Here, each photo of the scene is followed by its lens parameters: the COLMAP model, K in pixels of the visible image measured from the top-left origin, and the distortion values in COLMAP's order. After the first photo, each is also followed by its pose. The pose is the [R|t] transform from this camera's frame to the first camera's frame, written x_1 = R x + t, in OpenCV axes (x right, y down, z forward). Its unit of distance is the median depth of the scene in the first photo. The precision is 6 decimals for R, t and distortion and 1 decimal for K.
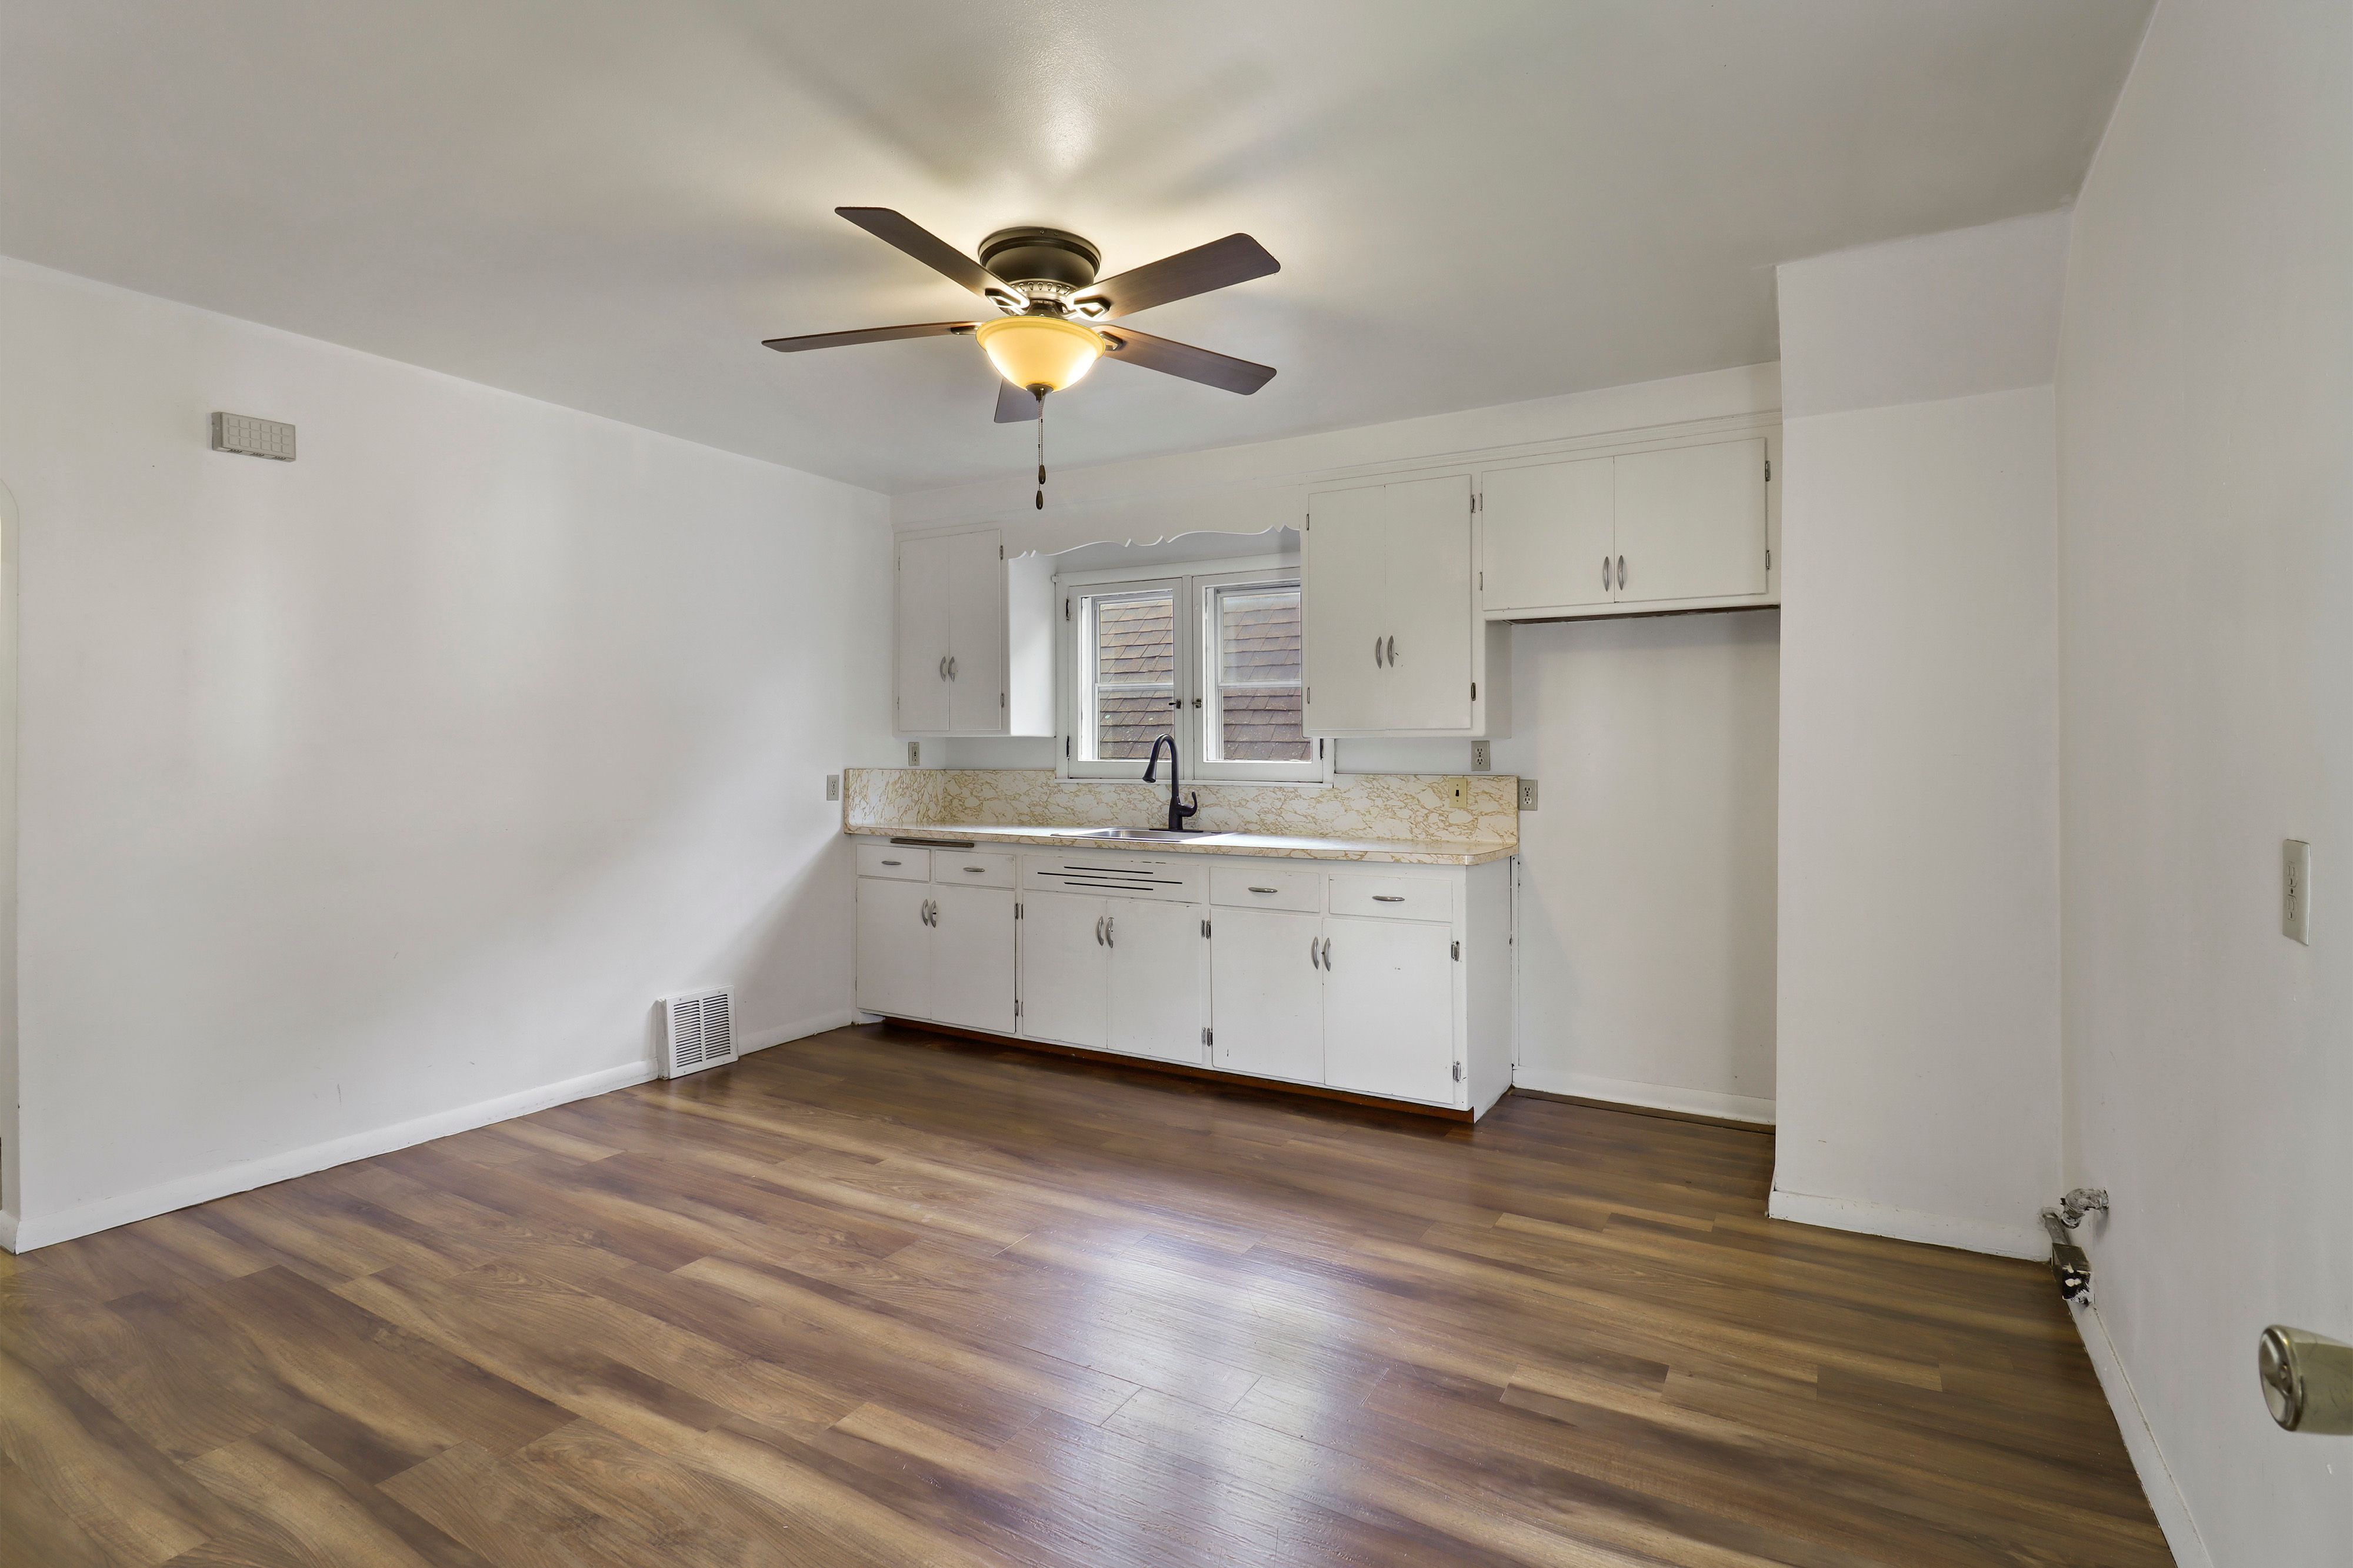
lens RADIAL K [[1110.2, 0, 1178.7], [0, 1110.2, 759.9], [0, 0, 1]] dist [0.004726, -0.017236]
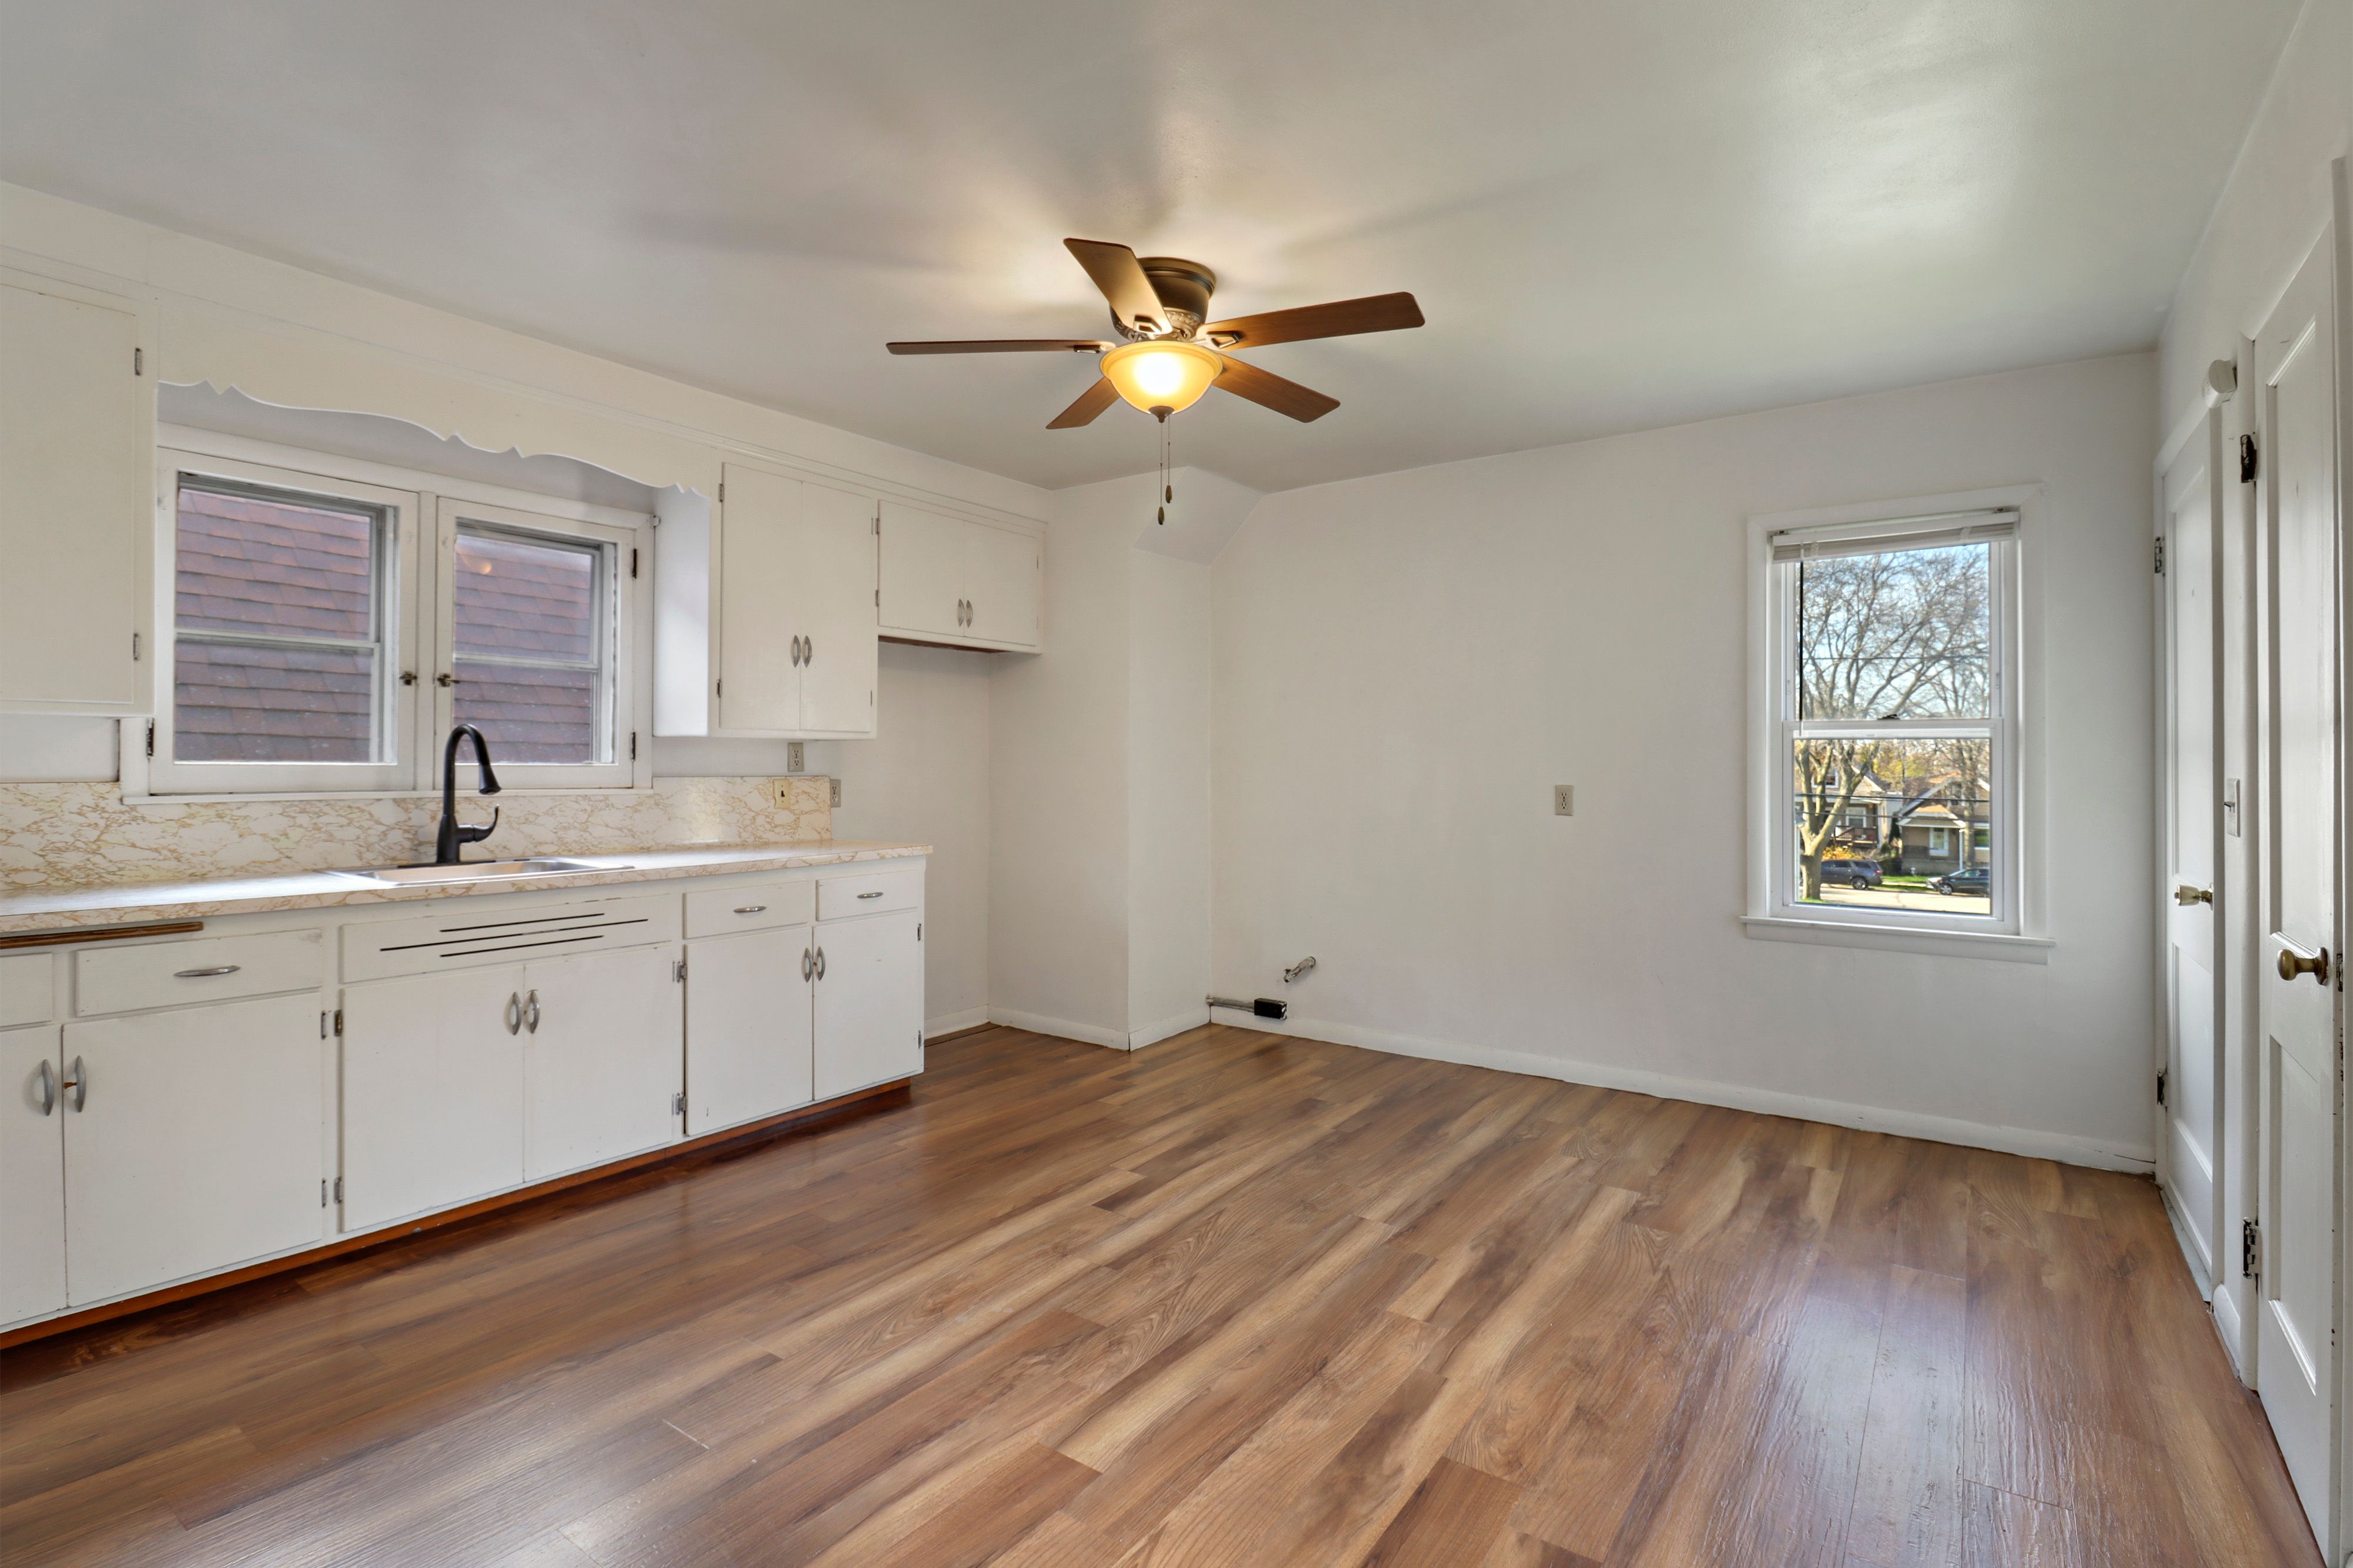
lens RADIAL K [[1110.2, 0, 1178.7], [0, 1110.2, 759.9], [0, 0, 1]] dist [0.004726, -0.017236]
pose [[0.101197, -0.000507, 0.994866, -0.943378], [-0.000017, 1.000000, 0.000512, -0.002057], [-0.994866, -0.000068, 0.101197, 0.705769]]
